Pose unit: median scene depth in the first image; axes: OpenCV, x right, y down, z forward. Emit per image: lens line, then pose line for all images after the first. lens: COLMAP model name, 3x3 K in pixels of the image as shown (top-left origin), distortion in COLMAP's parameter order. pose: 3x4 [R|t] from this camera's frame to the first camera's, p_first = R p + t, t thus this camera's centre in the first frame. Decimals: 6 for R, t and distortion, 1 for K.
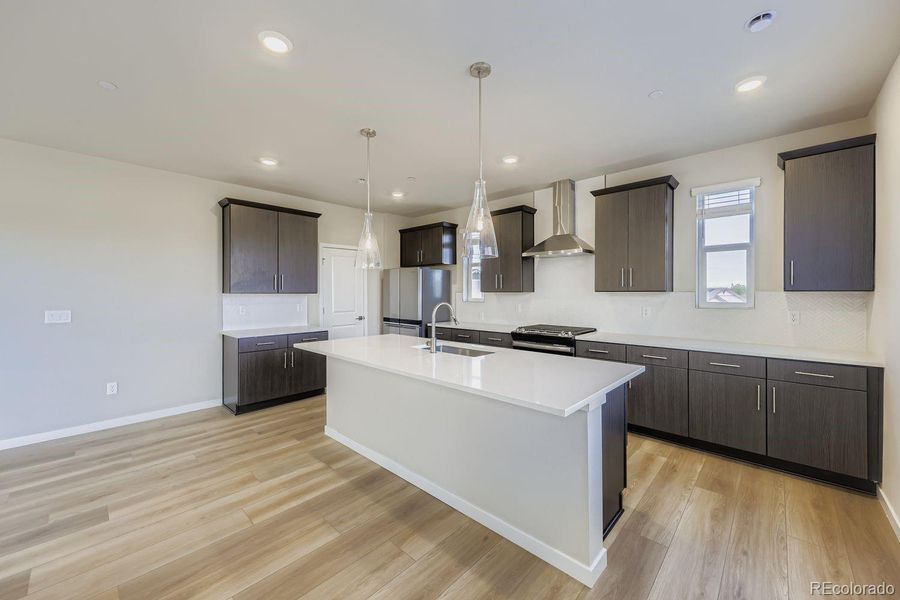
lens RADIAL K [[345.2, 0, 454.4], [0, 345.2, 293.3], [0, 0, 1]] dist [-0.031863, -0.000051]
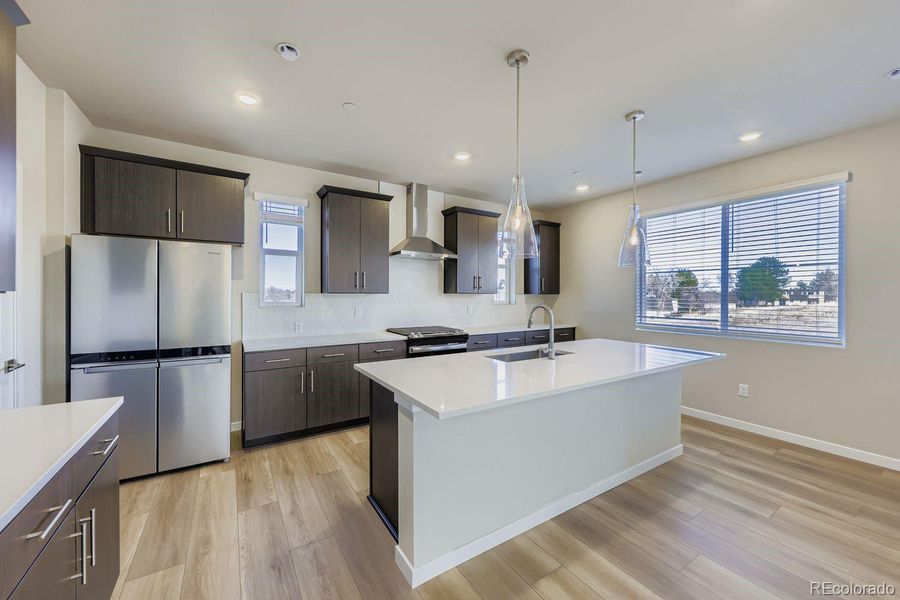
lens RADIAL K [[350.1, 0, 450.0], [0, 350.1, 300.0], [0, 0, 1]] dist [0.001476, 0.000084]
pose [[0.255938, -0.013195, 0.966603, -0.878814], [-0.001936, 0.999898, 0.014162, 0.002570], [-0.966691, -0.005496, 0.255887, 0.872617]]
